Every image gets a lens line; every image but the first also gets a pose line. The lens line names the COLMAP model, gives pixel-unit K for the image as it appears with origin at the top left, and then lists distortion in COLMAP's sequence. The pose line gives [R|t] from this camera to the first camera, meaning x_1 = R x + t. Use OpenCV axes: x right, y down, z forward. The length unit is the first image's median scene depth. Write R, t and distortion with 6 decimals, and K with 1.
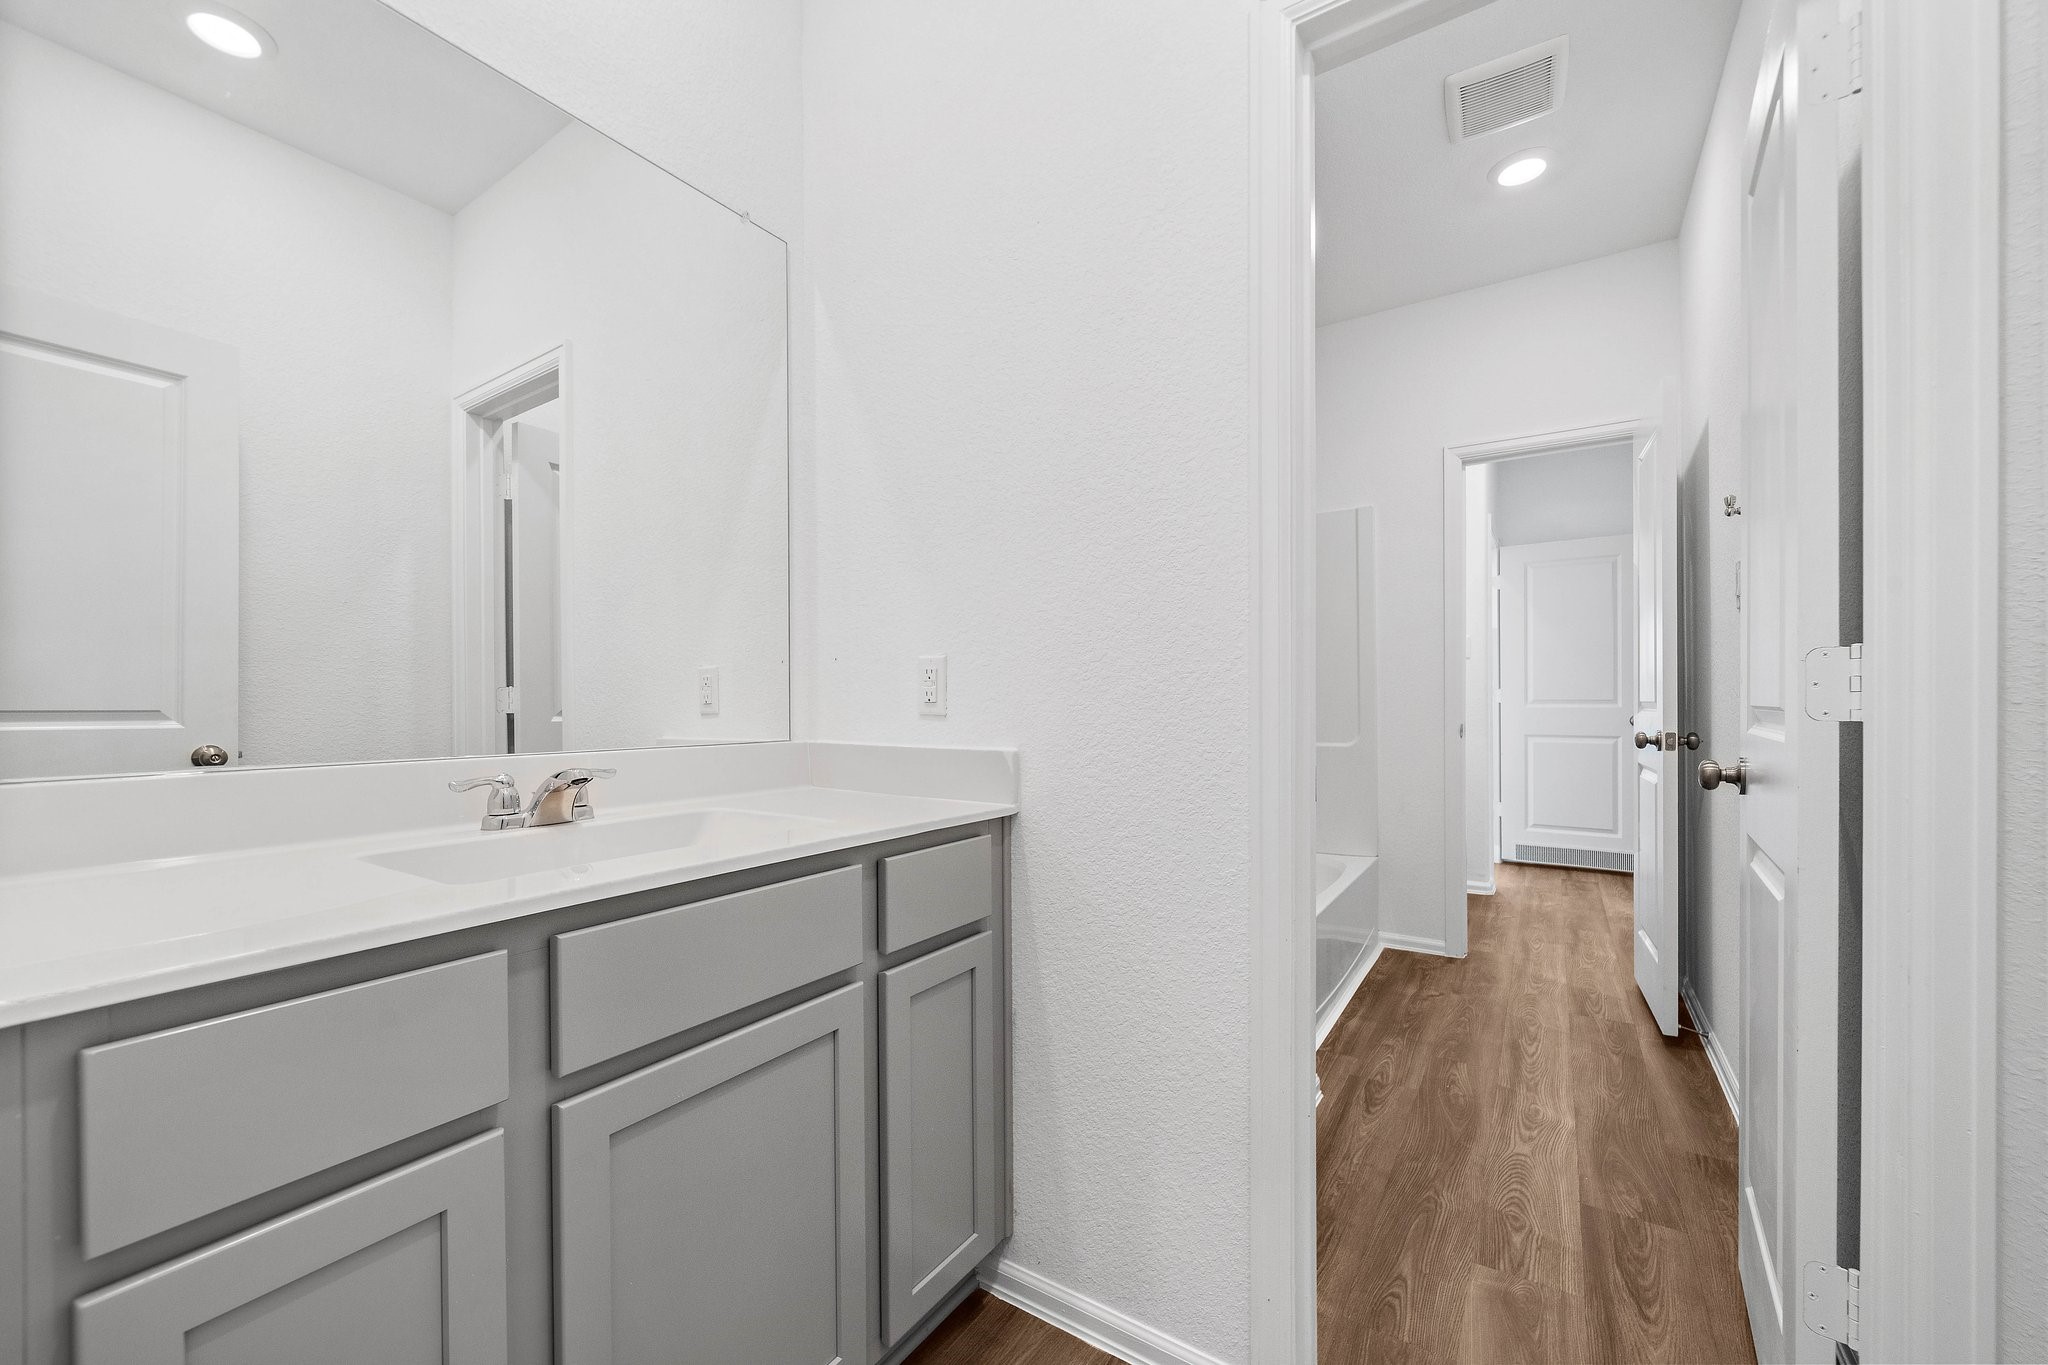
lens RADIAL K [[815.6, 0, 1025.6], [0, 815.6, 702.2], [0, 0, 1]] dist [0.000409, -0.000066]
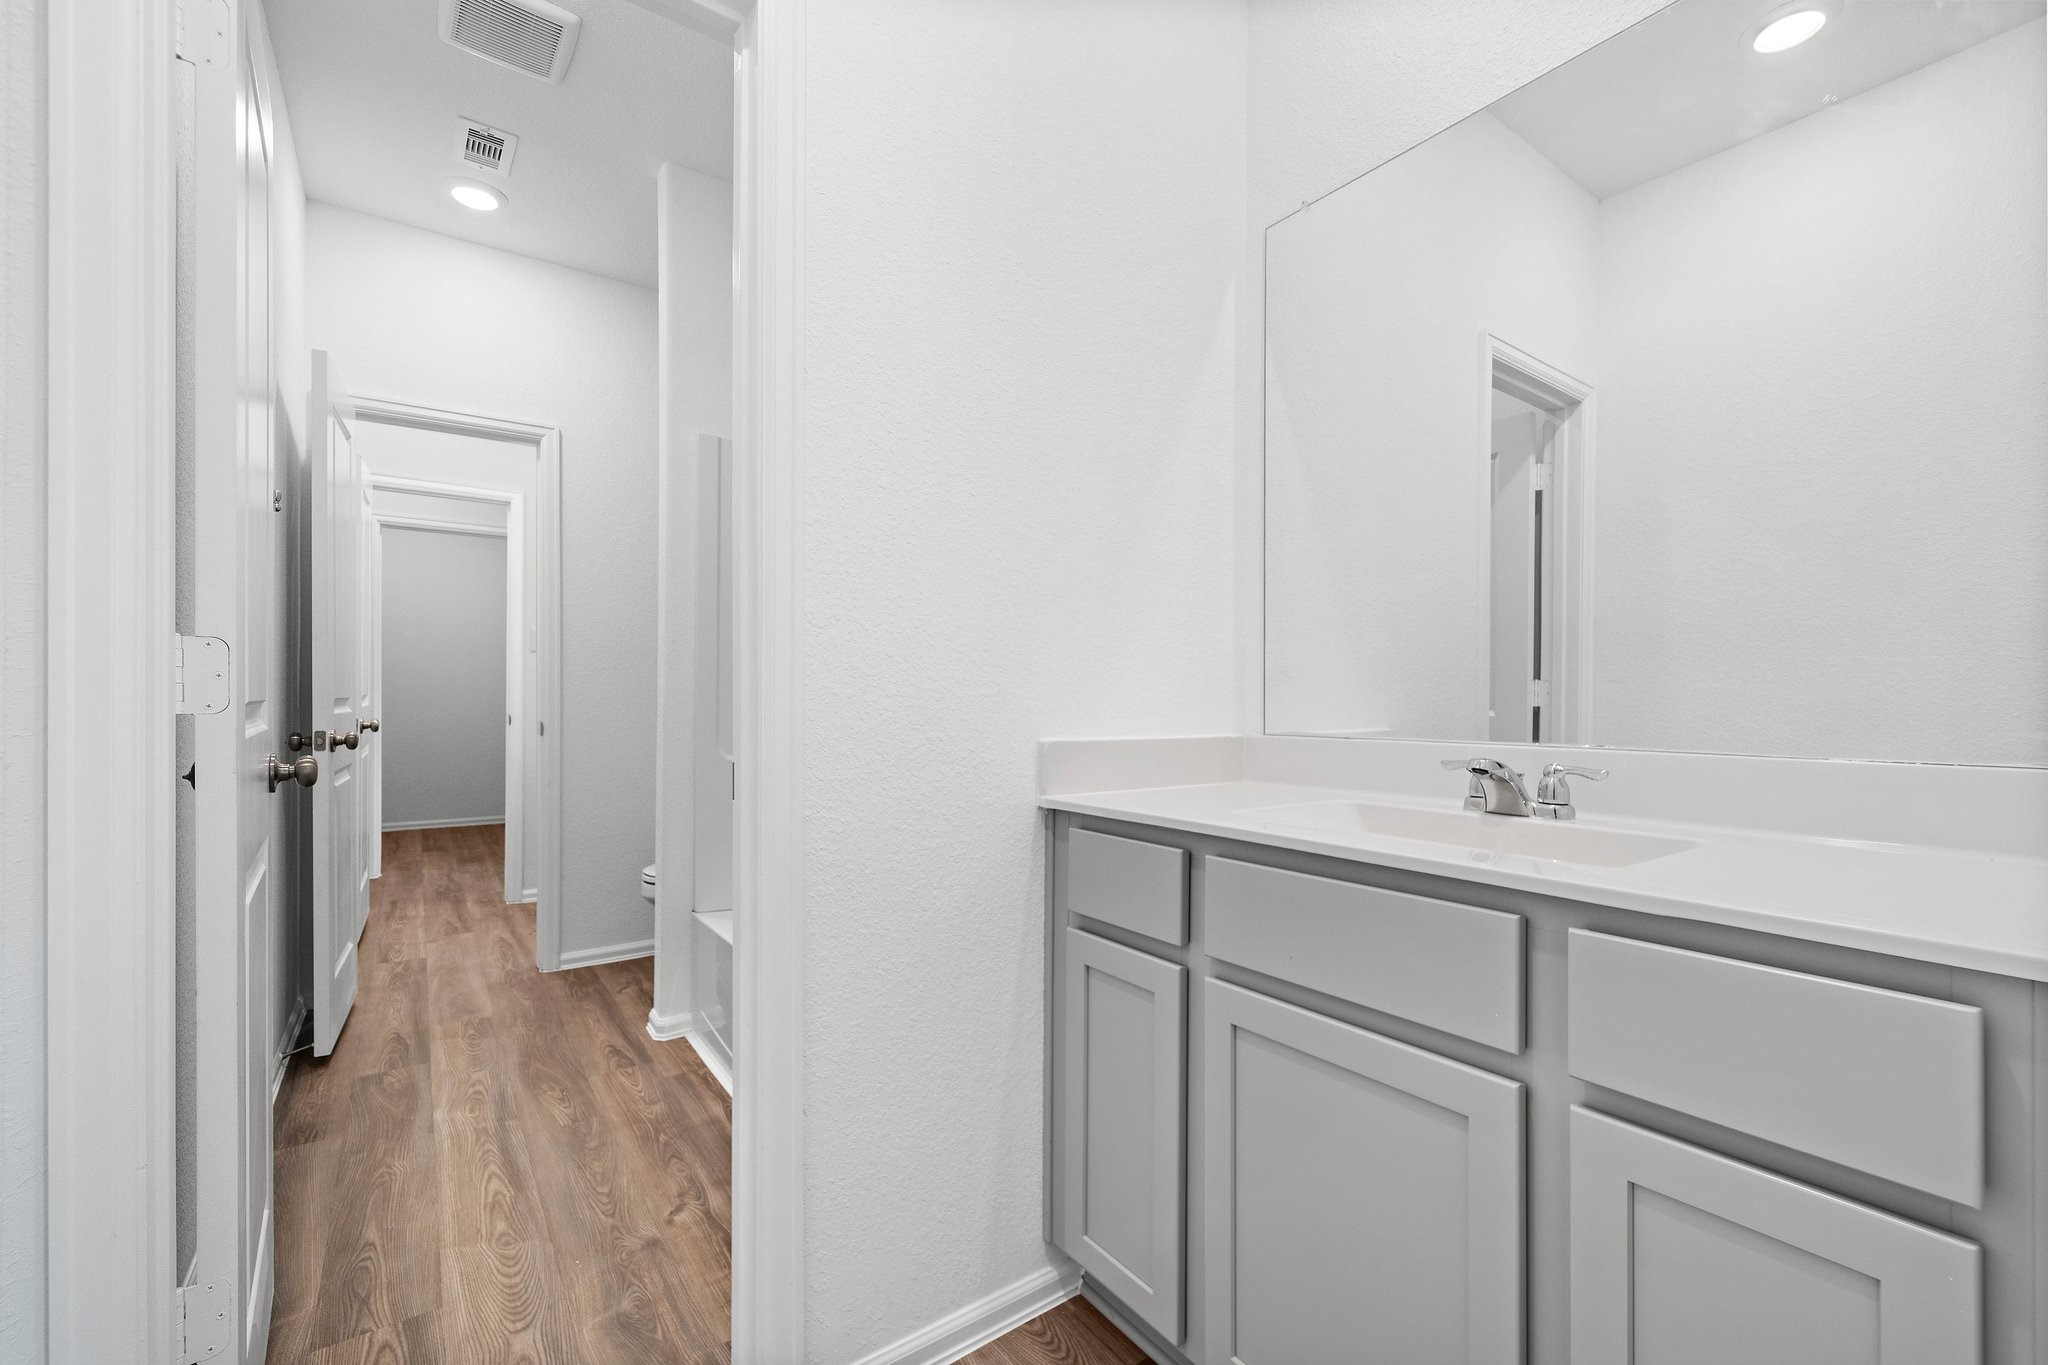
lens RADIAL K [[815.6, 0, 1025.6], [0, 815.6, 702.2], [0, 0, 1]] dist [0.000409, -0.000066]
pose [[-0.347372, 0.022191, -0.937465, 1.216592], [0.004787, 0.999749, 0.021891, -0.023733], [0.937715, 0.003117, -0.347391, 1.829708]]
